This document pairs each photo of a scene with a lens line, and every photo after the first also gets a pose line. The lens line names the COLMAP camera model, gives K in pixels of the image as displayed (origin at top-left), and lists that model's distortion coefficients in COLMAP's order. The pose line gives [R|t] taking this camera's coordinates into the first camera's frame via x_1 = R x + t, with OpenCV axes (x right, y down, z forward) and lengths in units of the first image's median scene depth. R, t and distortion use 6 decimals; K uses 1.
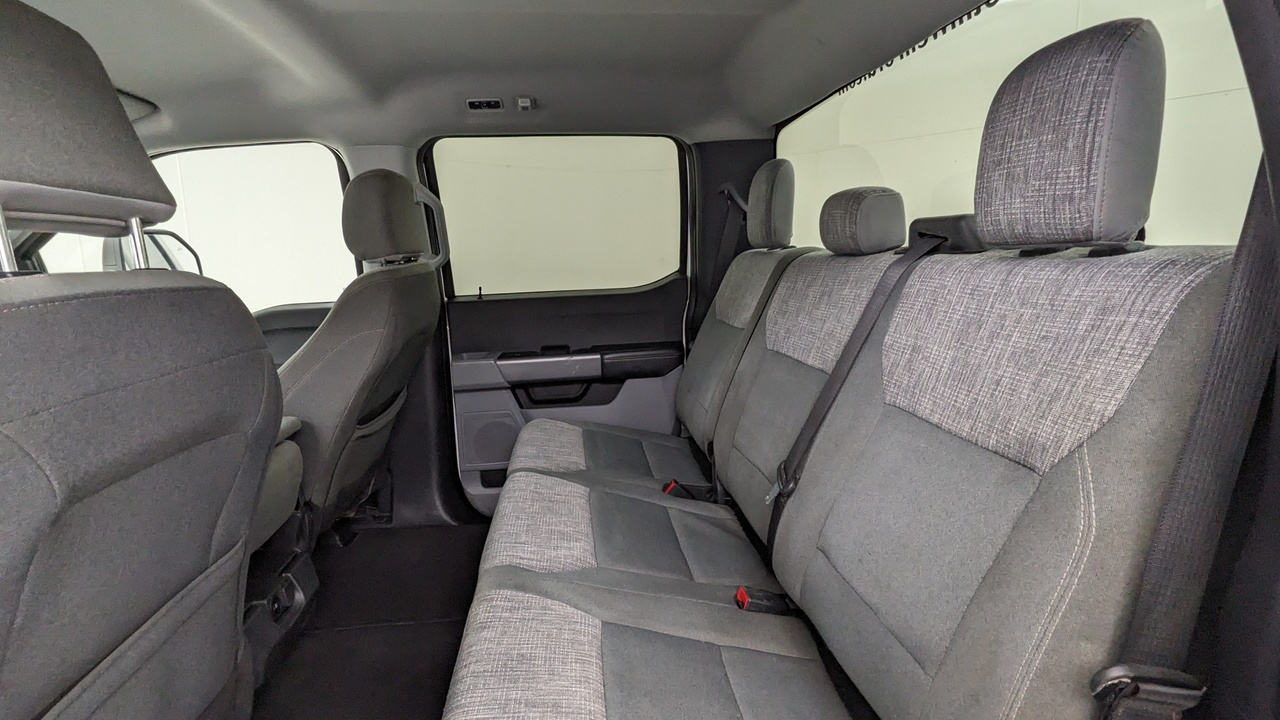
lens RADIAL K [[623.0, 0, 644.5], [0, 623.0, 359.8], [0, 0, 1]] dist [0.002002, -0.000800]
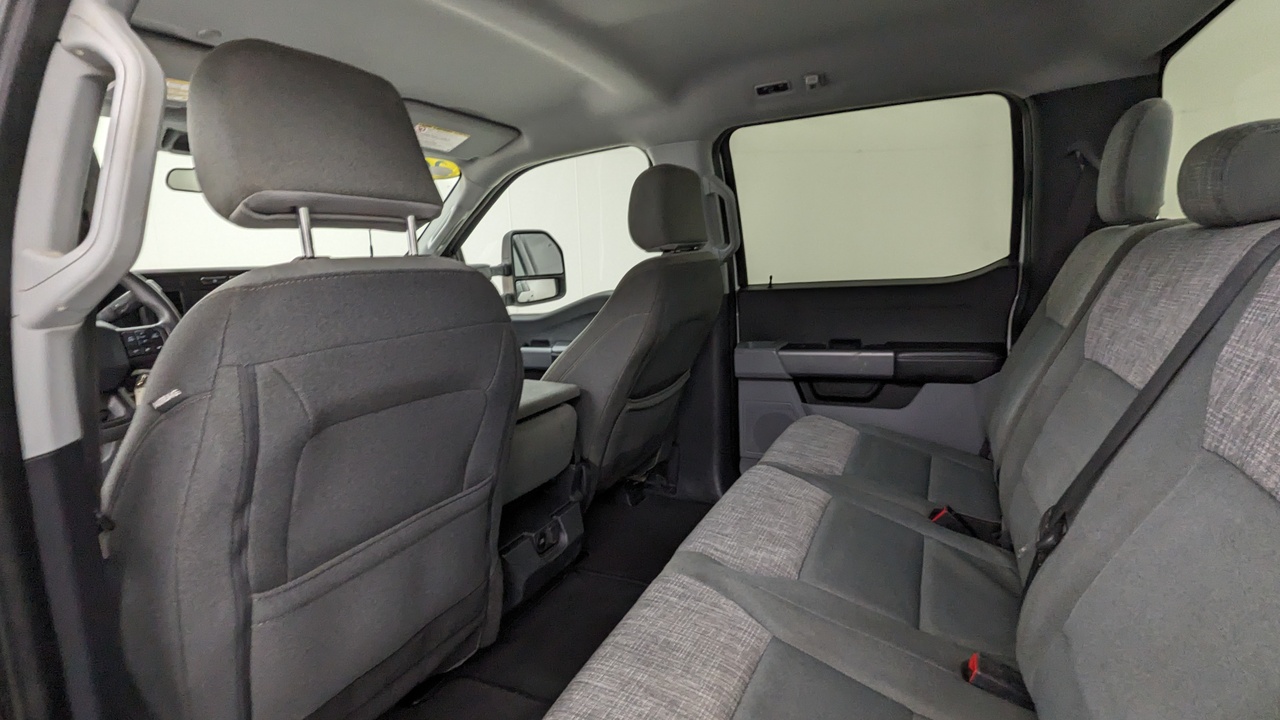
lens RADIAL K [[623.0, 0, 644.5], [0, 623.0, 359.8], [0, 0, 1]] dist [0.002002, -0.000800]
pose [[0.838949, 0.076094, -0.538863, 0.150778], [-0.070011, 0.997039, 0.031796, -0.001561], [0.539687, 0.011051, 0.841793, 0.078552]]
